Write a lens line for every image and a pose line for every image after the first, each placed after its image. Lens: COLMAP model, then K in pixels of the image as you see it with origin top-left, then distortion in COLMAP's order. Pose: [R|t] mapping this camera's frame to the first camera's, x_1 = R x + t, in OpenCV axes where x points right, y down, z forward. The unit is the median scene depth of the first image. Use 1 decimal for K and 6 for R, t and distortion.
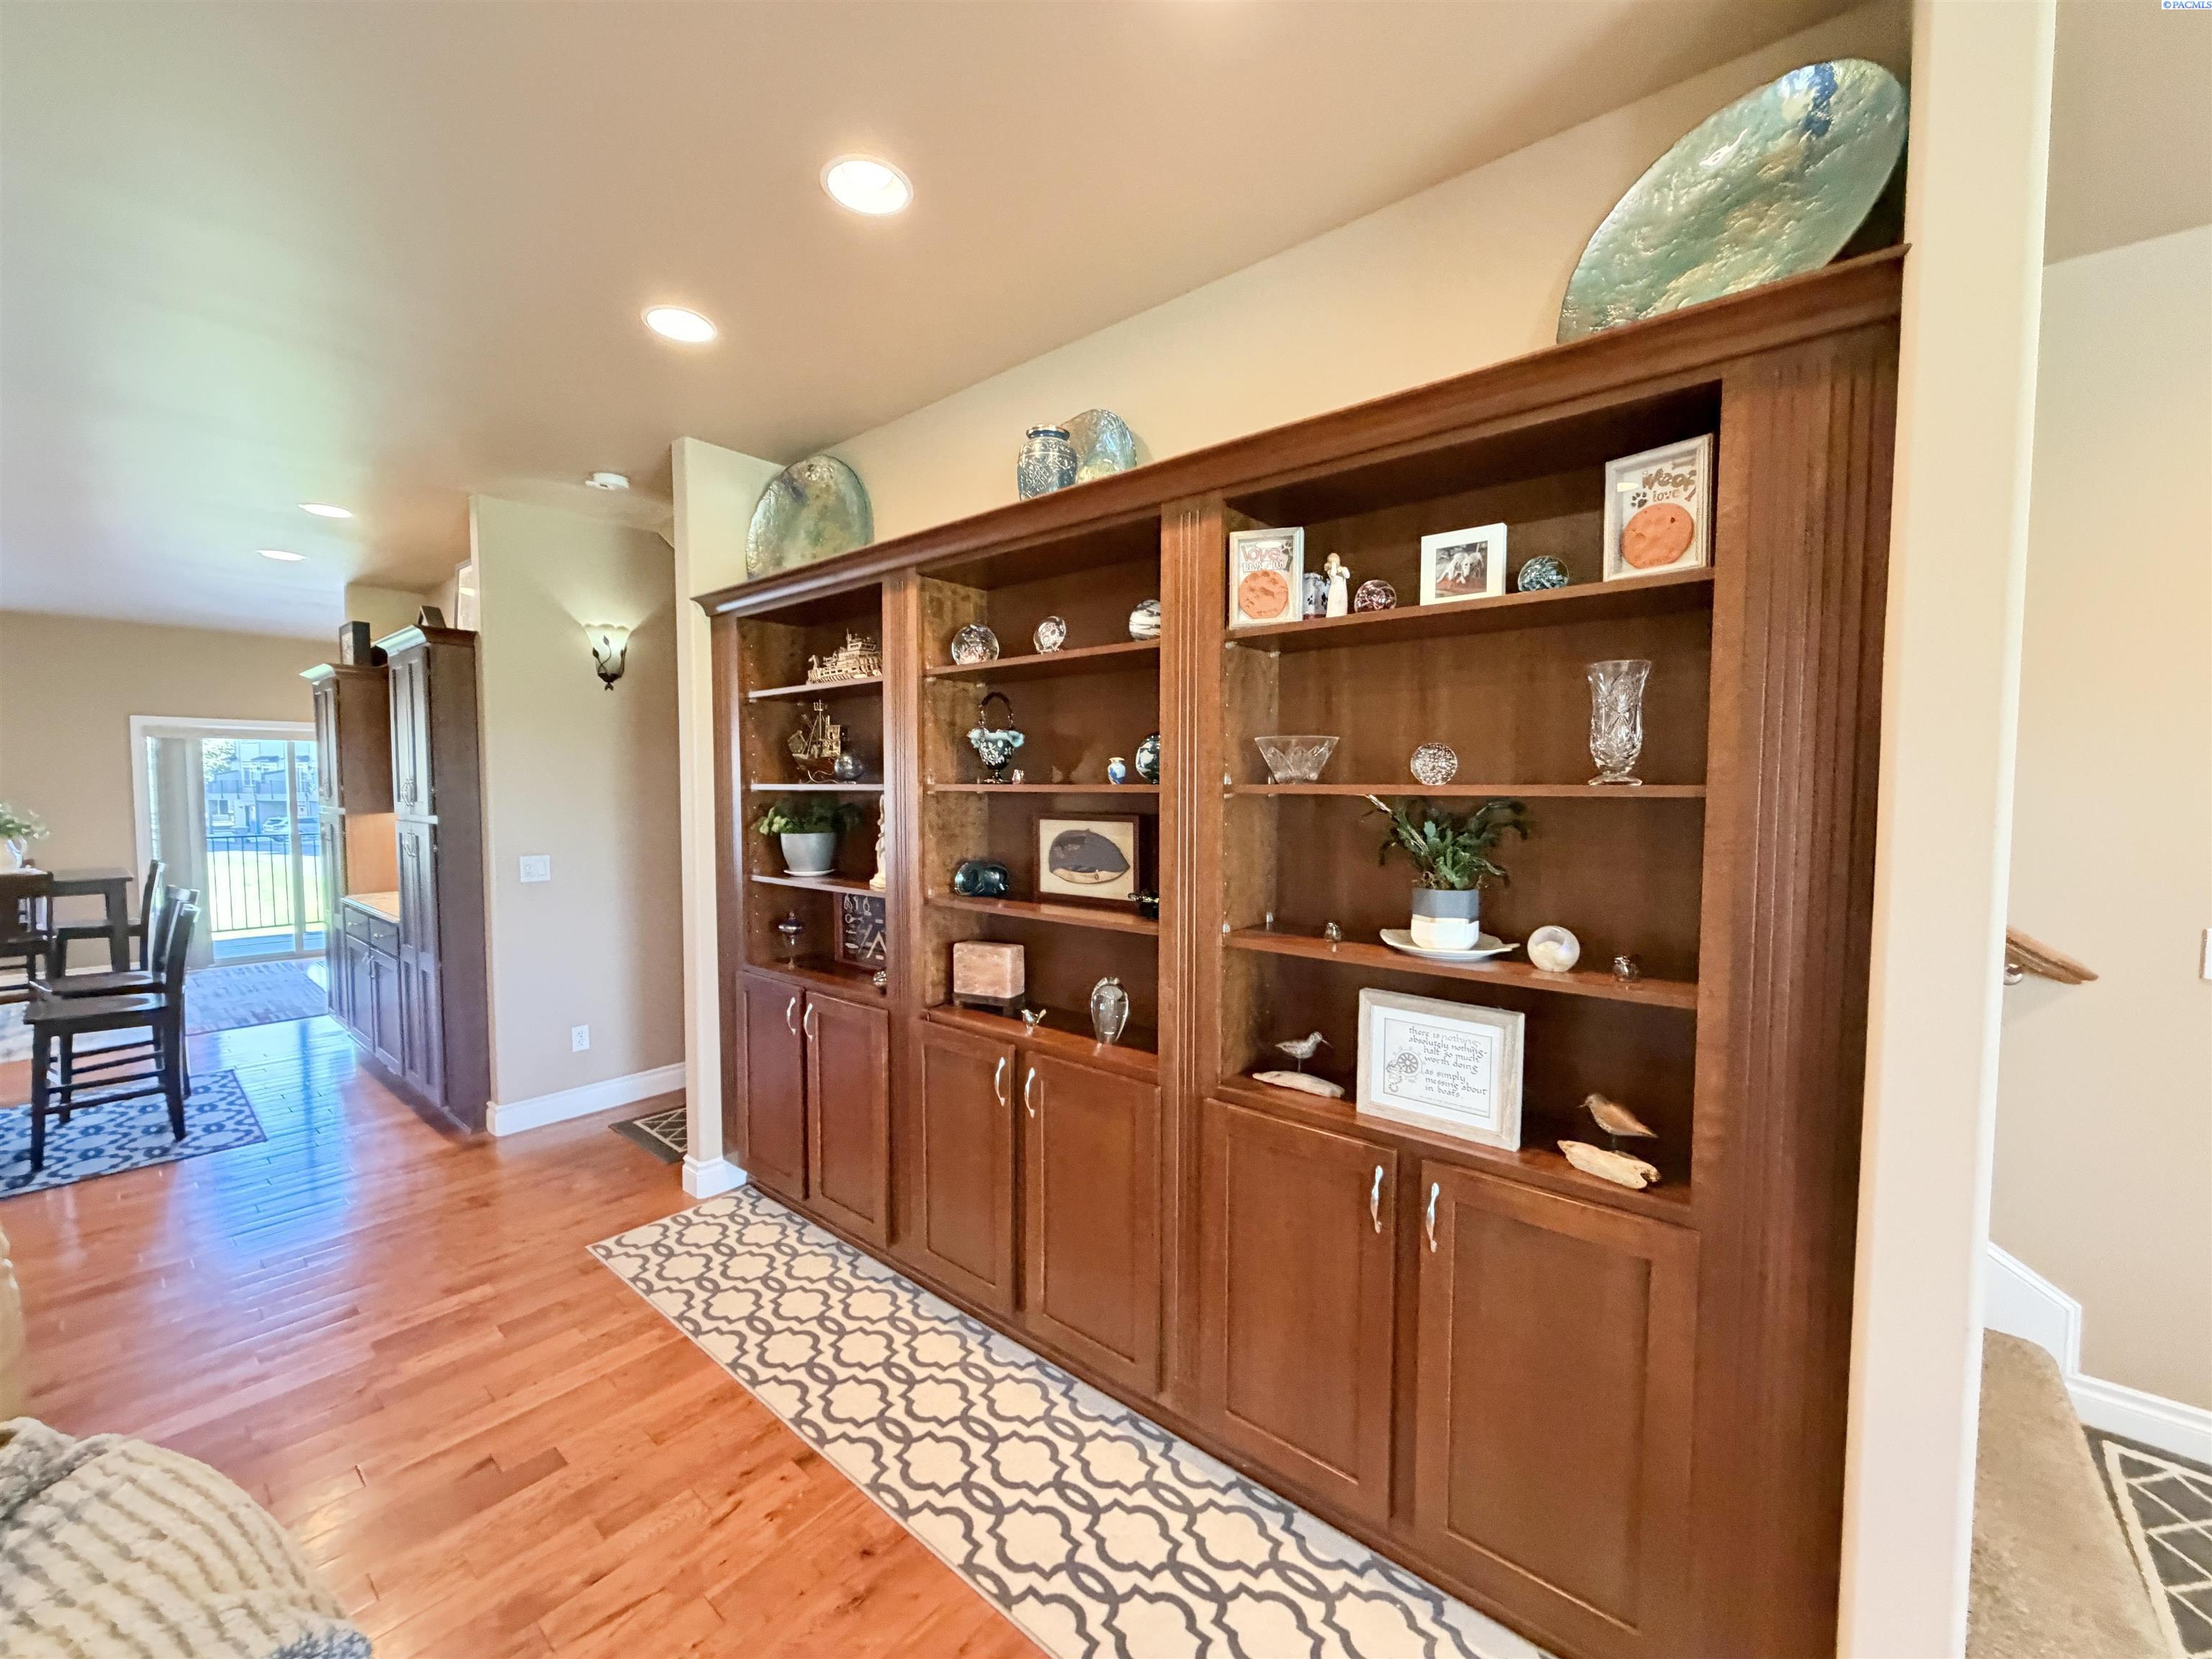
lens RADIAL K [[887.9, 0, 1105.6], [0, 887.9, 828.4], [0, 0, 1]] dist [0.001314, 0.000145]
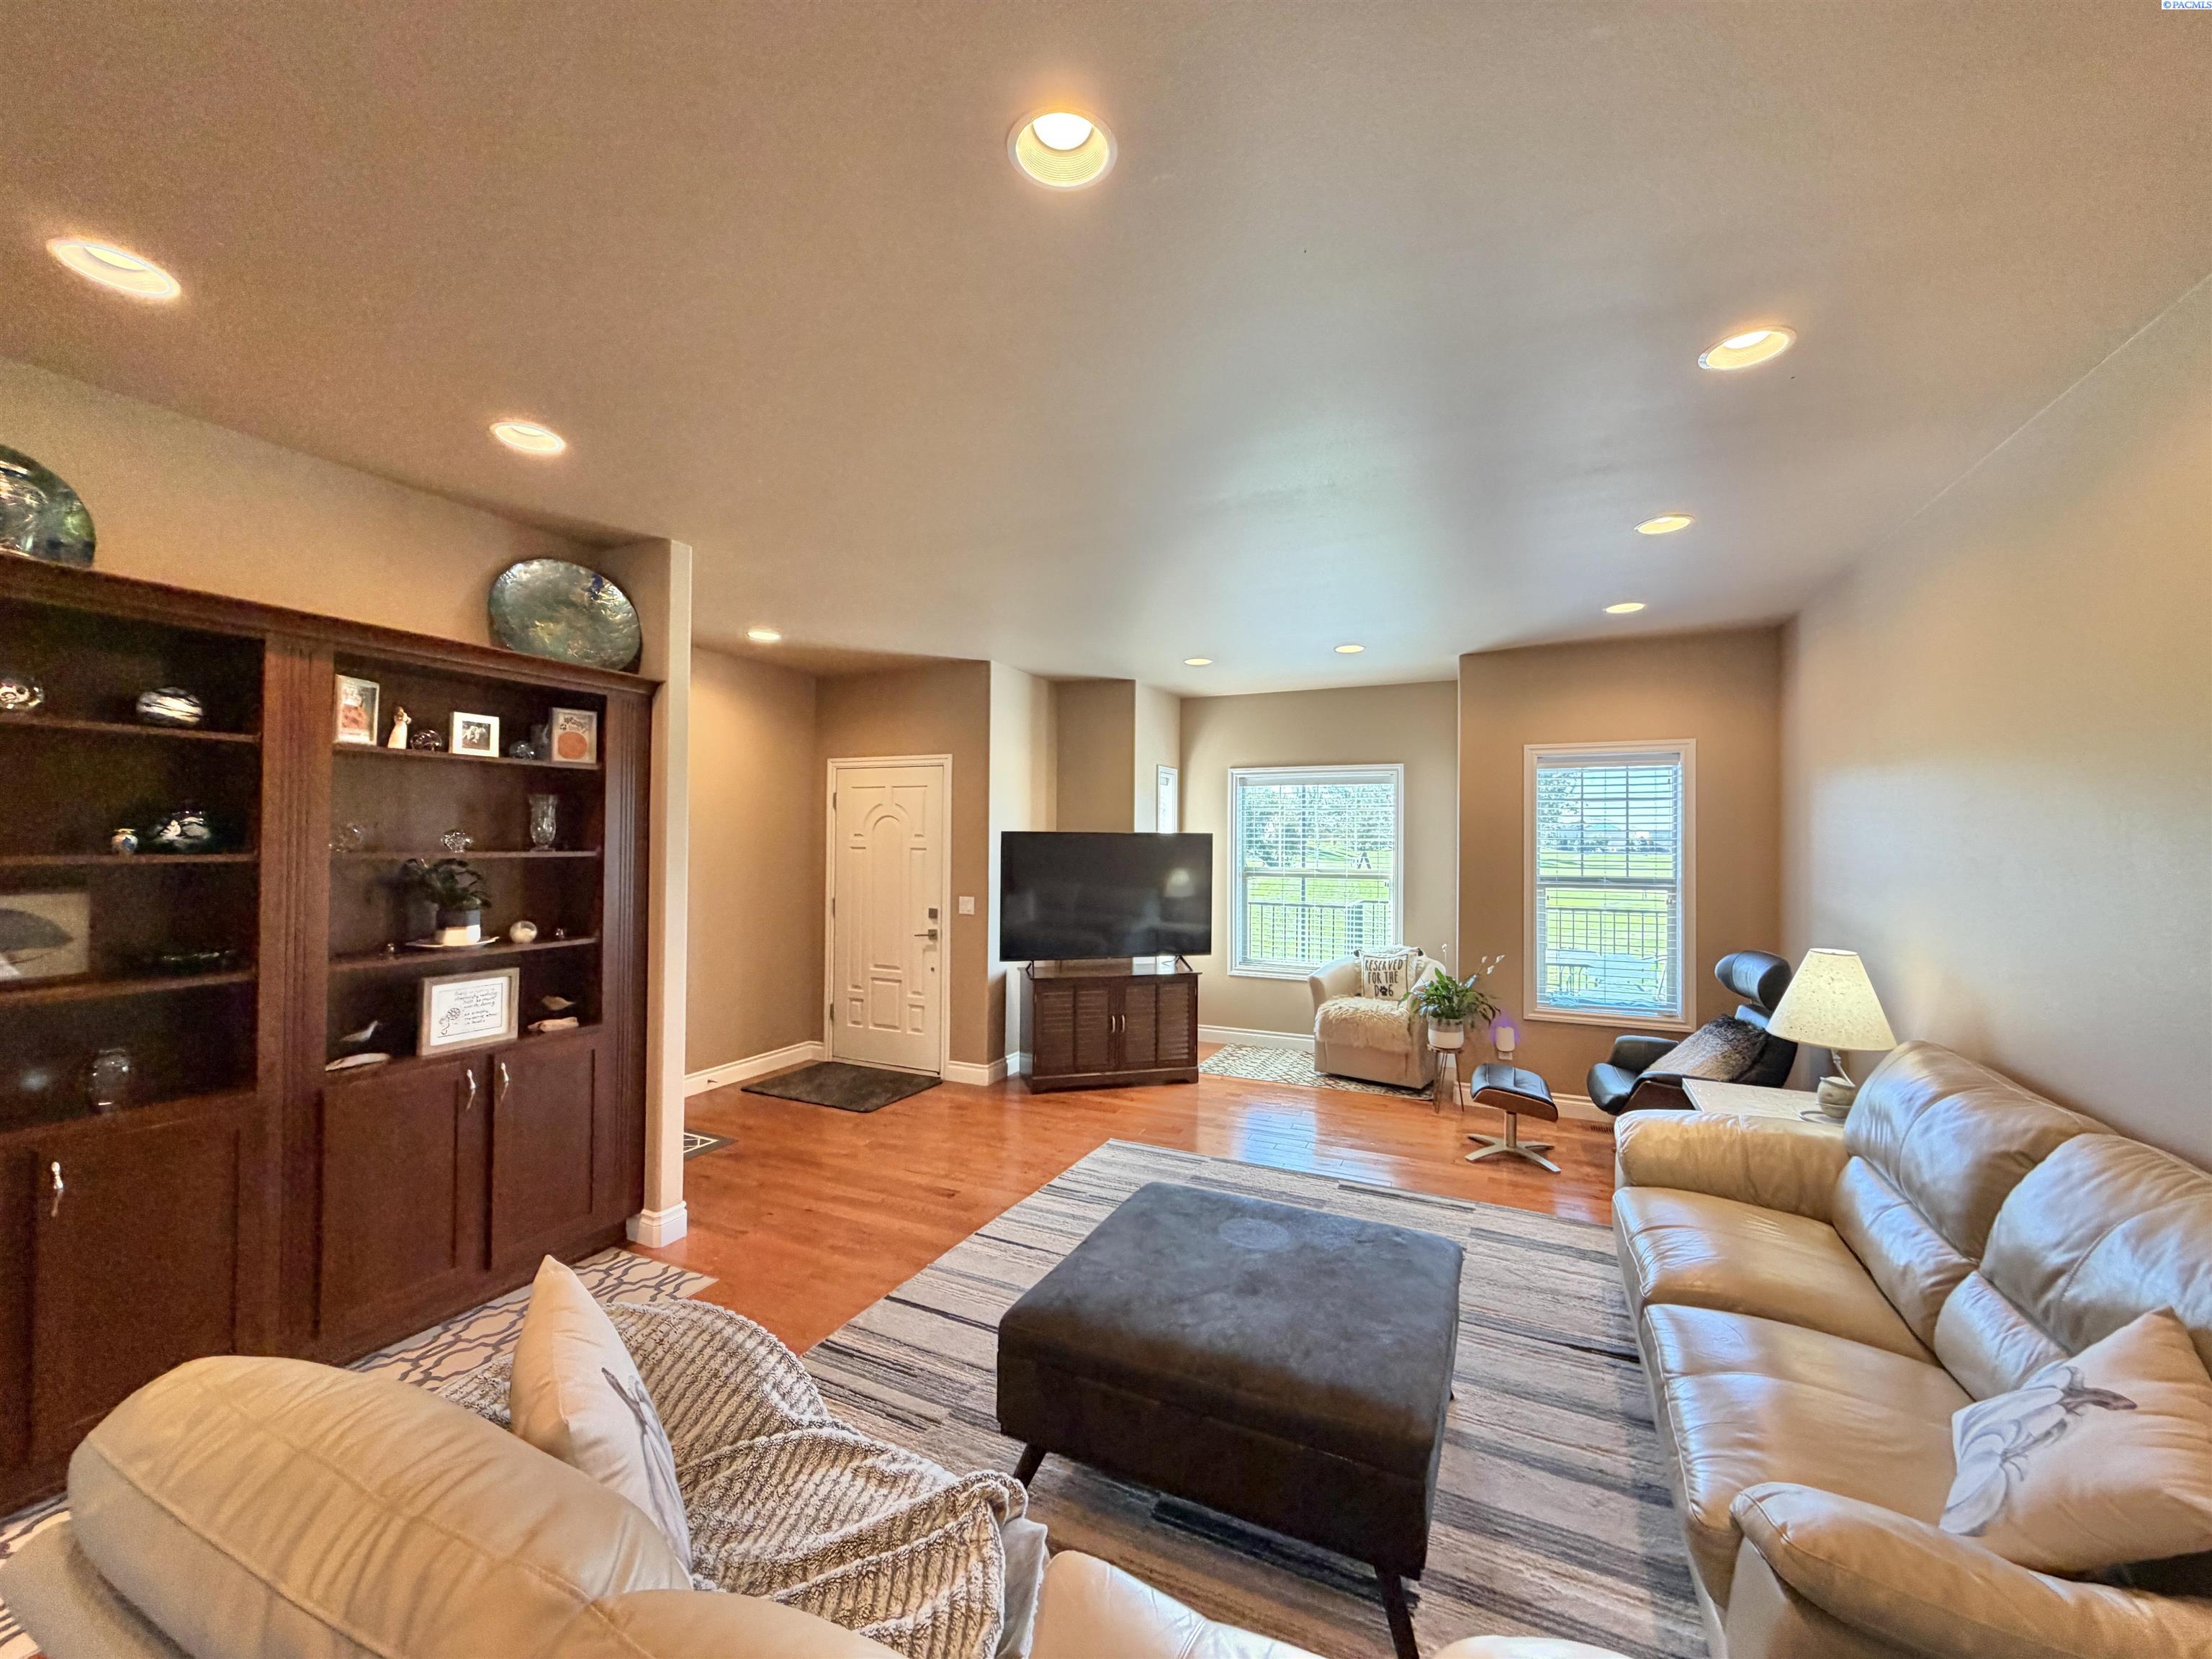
lens RADIAL K [[887.9, 0, 1096.4], [0, 887.9, 837.6], [0, 0, 1]] dist [0.001314, 0.000145]
pose [[-0.250361, 0.001296, 0.968152, -1.673968], [0.040908, 0.999120, 0.009241, -0.043193], [-0.967288, 0.041918, -0.250193, 0.218008]]
